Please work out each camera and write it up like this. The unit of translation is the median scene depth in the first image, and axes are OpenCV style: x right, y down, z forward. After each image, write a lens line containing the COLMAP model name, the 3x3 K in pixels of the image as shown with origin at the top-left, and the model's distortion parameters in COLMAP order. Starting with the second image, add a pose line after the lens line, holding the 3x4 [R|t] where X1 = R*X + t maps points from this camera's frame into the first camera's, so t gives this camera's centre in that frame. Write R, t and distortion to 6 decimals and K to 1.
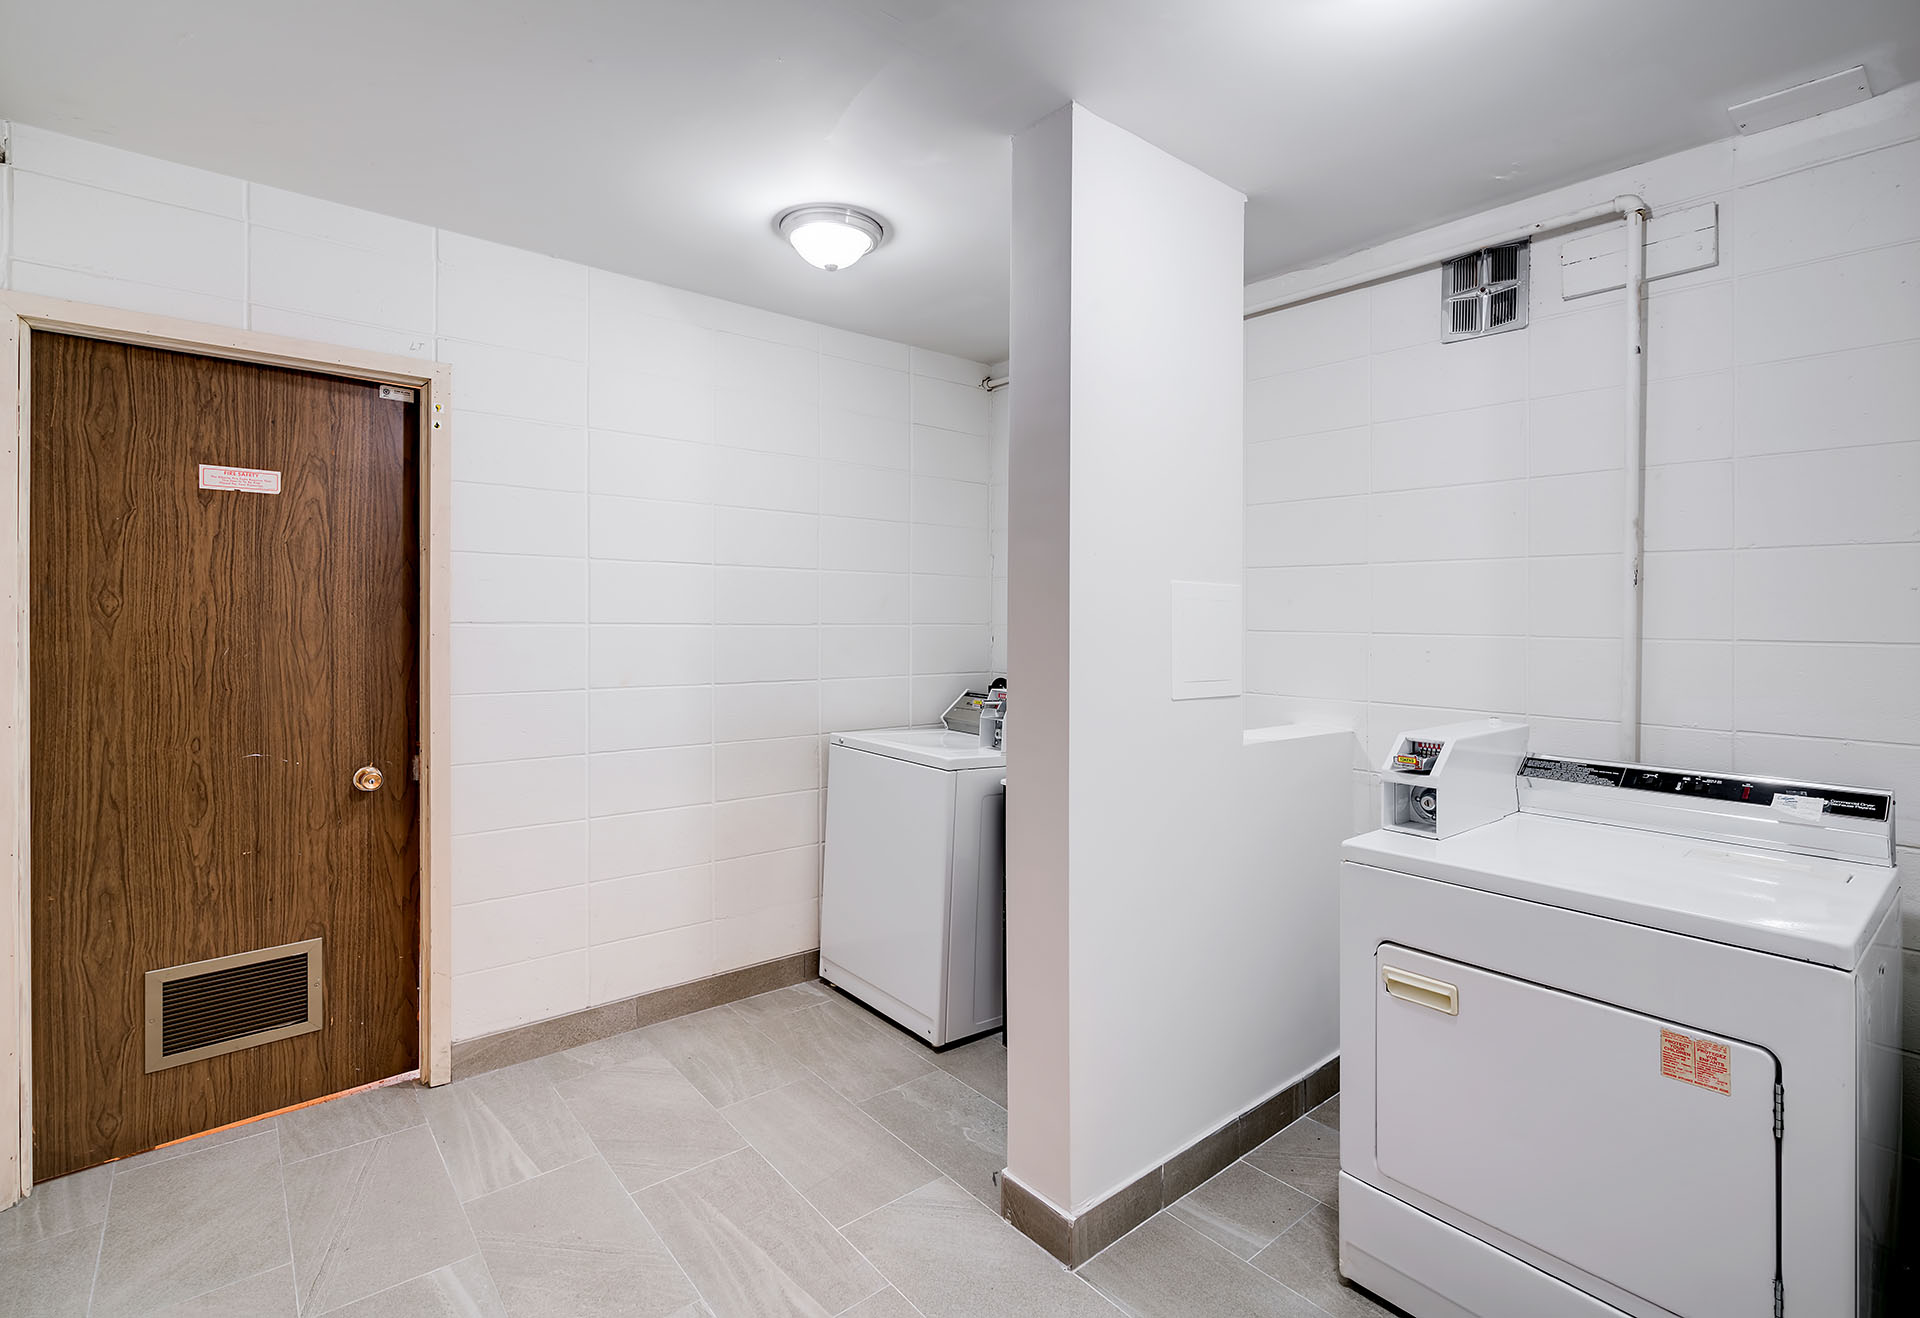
lens RADIAL K [[899.6, 0, 960.1], [0, 899.6, 619.6], [0, 0, 1]] dist [0.000431, 0.000531]
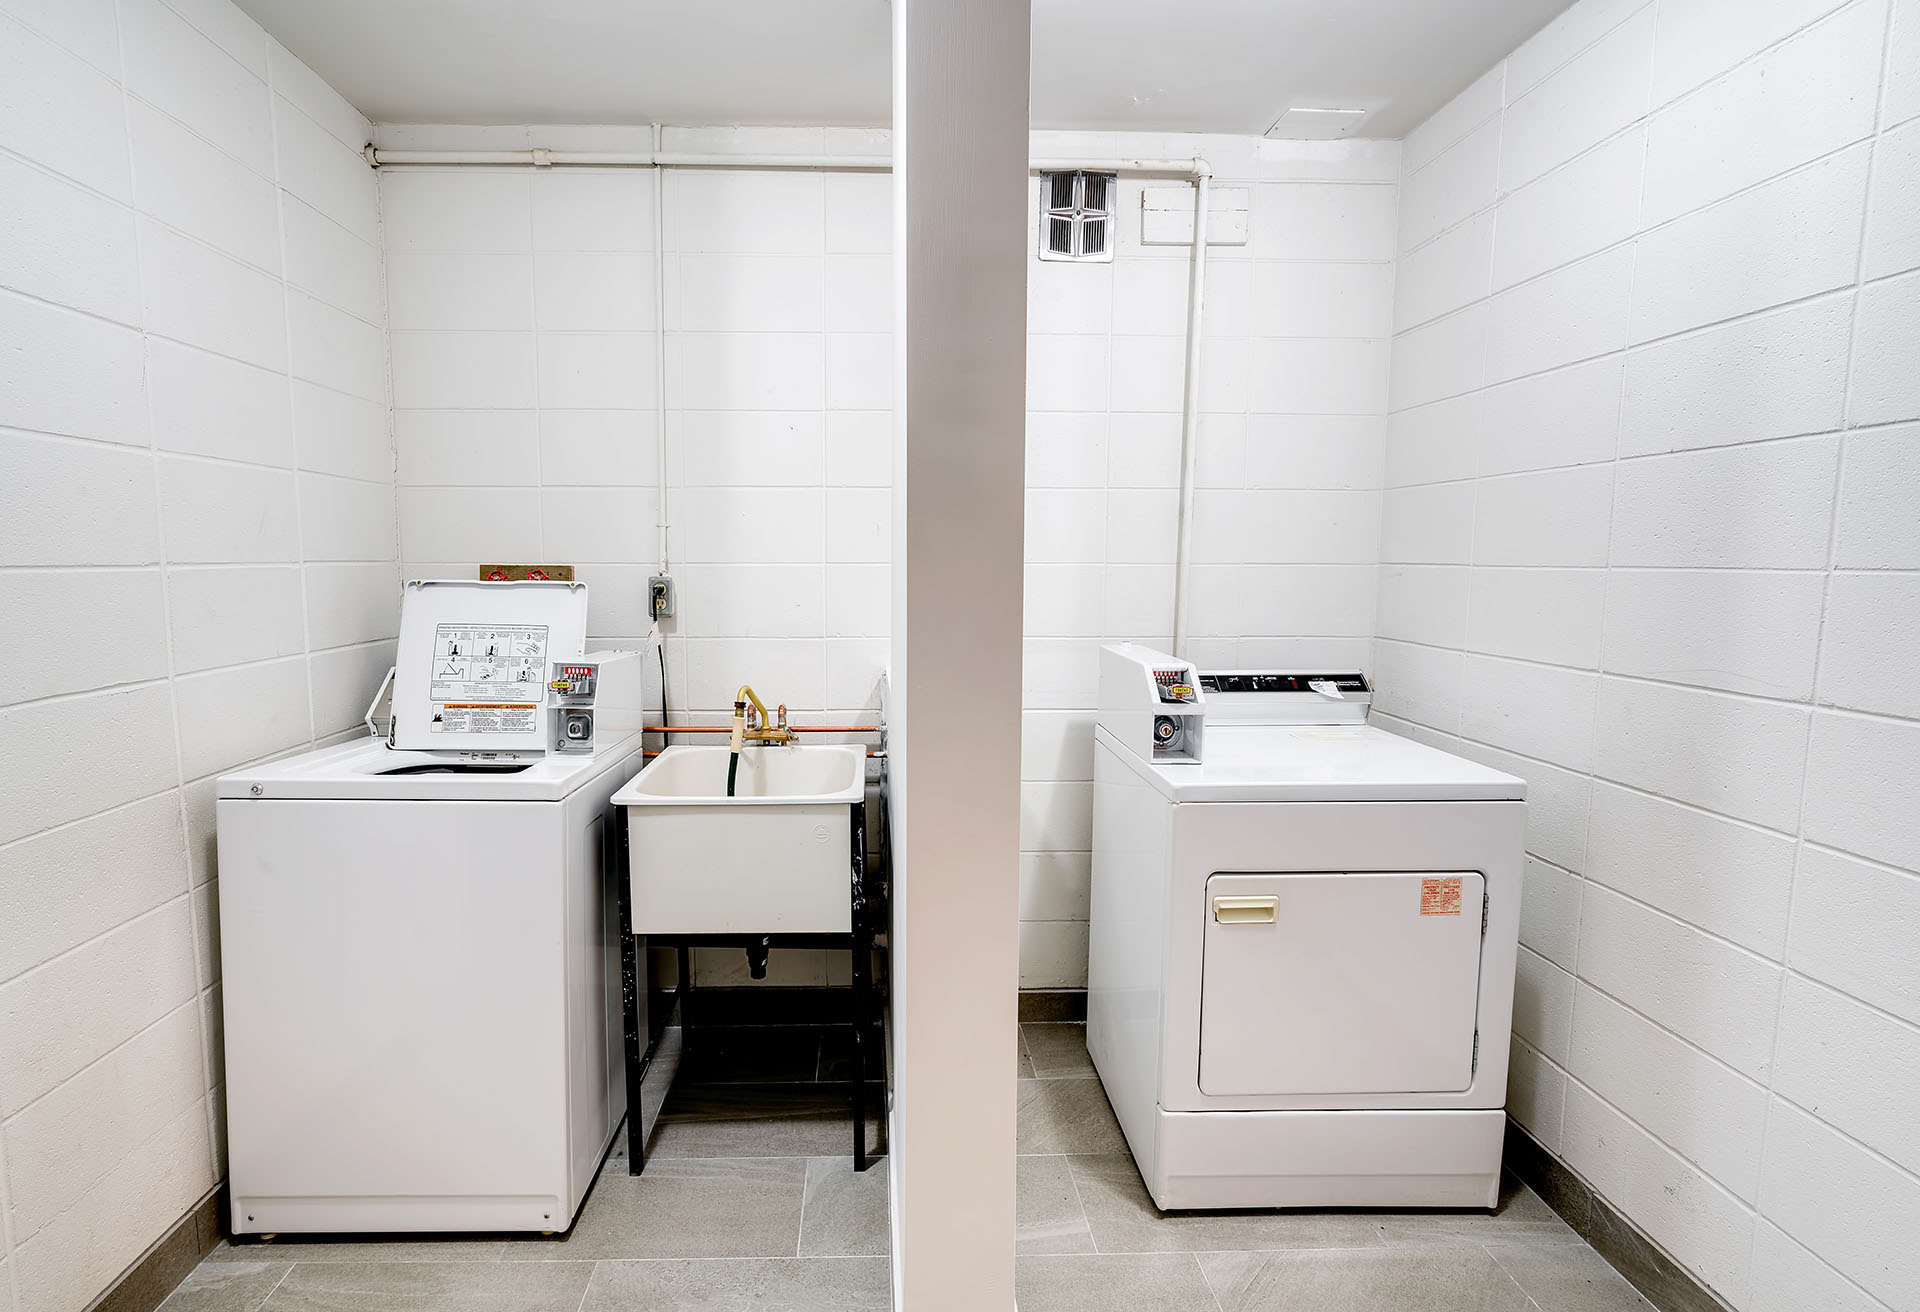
lens RADIAL K [[946.1, 0, 960.0], [0, 946.1, 656.0], [0, 0, 1]] dist [-0.002477, -0.000417]
pose [[0.624546, -0.090680, 0.775706, -0.387804], [0.007645, 0.993899, 0.110031, 0.002828], [-0.780951, -0.062789, 0.621428, 0.466609]]
